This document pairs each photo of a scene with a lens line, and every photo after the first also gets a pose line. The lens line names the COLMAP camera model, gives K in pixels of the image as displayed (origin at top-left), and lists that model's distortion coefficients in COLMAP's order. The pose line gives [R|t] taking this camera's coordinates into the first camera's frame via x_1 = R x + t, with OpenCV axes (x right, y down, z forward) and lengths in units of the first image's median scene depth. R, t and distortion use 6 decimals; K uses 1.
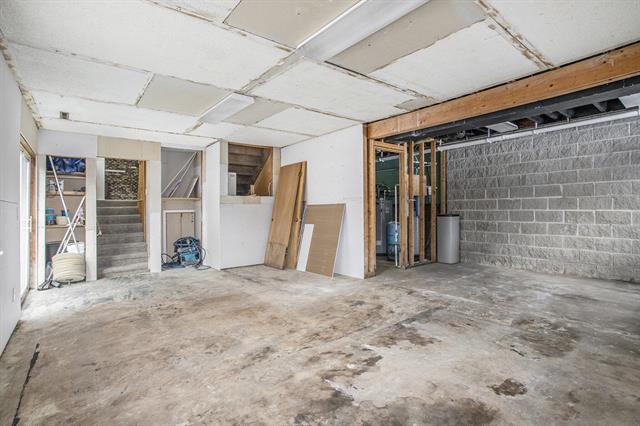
lens RADIAL K [[321.5, 0, 322.1], [0, 321.5, 214.5], [0, 0, 1]] dist [-0.039483, 0.014552]
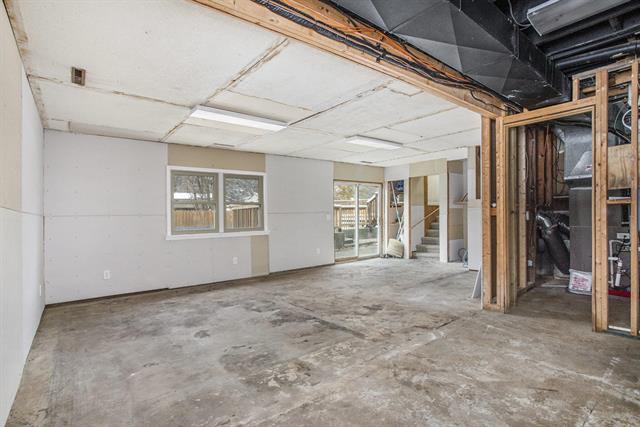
lens RADIAL K [[321.5, 0, 324.5], [0, 321.5, 212.3], [0, 0, 1]] dist [-0.039483, 0.014552]
pose [[-0.009362, 0.007735, -0.999926, 1.450324], [0.019315, 0.999785, 0.007554, -0.061820], [0.999770, -0.019243, -0.009509, 1.069854]]
